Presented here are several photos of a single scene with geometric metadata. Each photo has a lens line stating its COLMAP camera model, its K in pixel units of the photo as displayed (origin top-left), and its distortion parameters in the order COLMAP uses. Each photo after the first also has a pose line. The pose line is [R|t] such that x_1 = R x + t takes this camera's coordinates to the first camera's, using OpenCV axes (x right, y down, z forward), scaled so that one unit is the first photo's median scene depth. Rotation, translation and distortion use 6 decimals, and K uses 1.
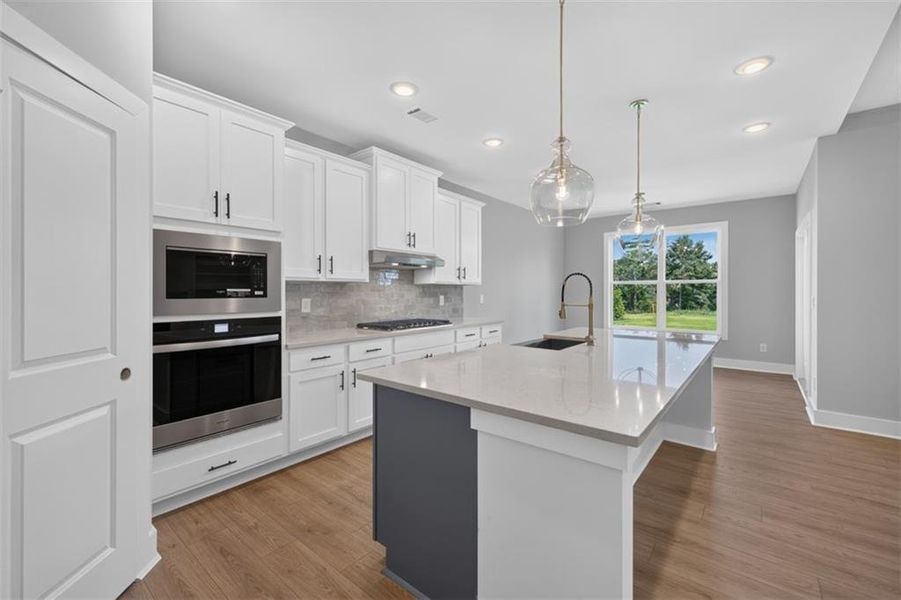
lens RADIAL K [[377.5, 0, 449.9], [0, 377.5, 293.6], [0, 0, 1]] dist [0.001585, -0.000113]
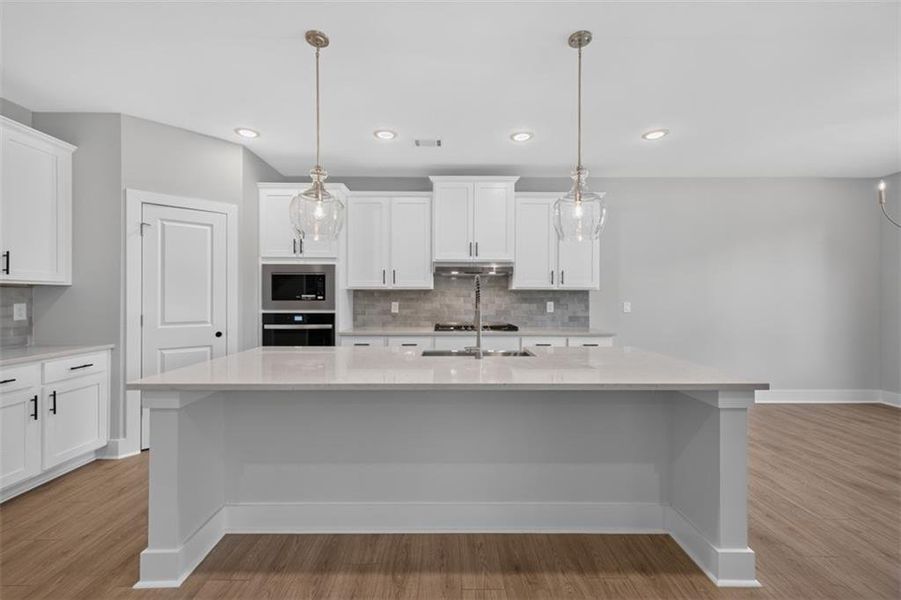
lens RADIAL K [[375.5, 0, 449.1], [0, 375.5, 298.0], [0, 0, 1]] dist [0.003444, 0.000219]
pose [[0.639762, 0.005544, -0.768553, 1.002887], [-0.007854, 0.999969, 0.000675, -0.005350], [0.768533, 0.005604, 0.639785, 0.384754]]
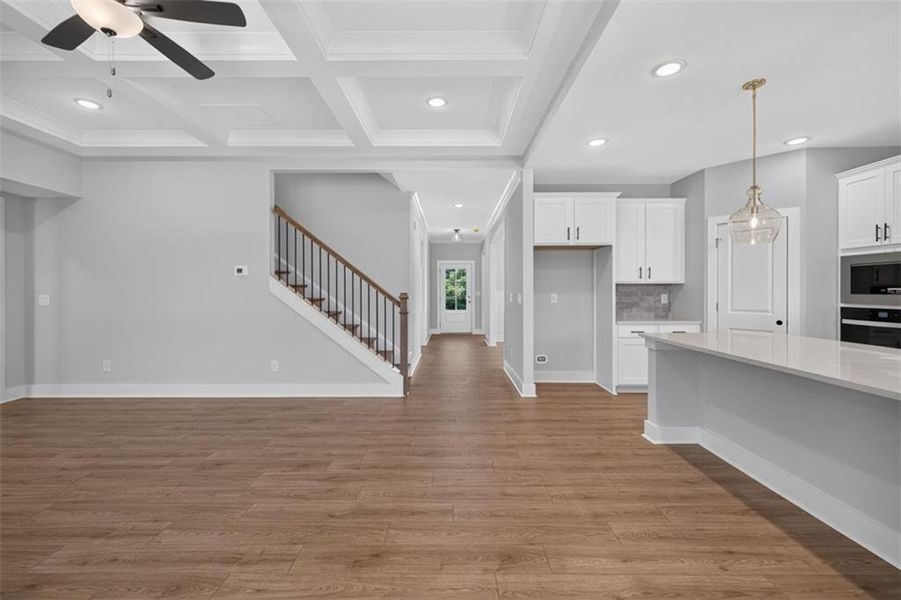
lens RADIAL K [[377.5, 0, 449.9], [0, 377.5, 293.6], [0, 0, 1]] dist [0.001585, -0.000113]
pose [[-0.777910, 0.004736, -0.628358, 1.473701], [-0.004712, 0.999900, 0.013370, -0.002406], [0.628358, 0.013361, -0.777809, 0.959052]]
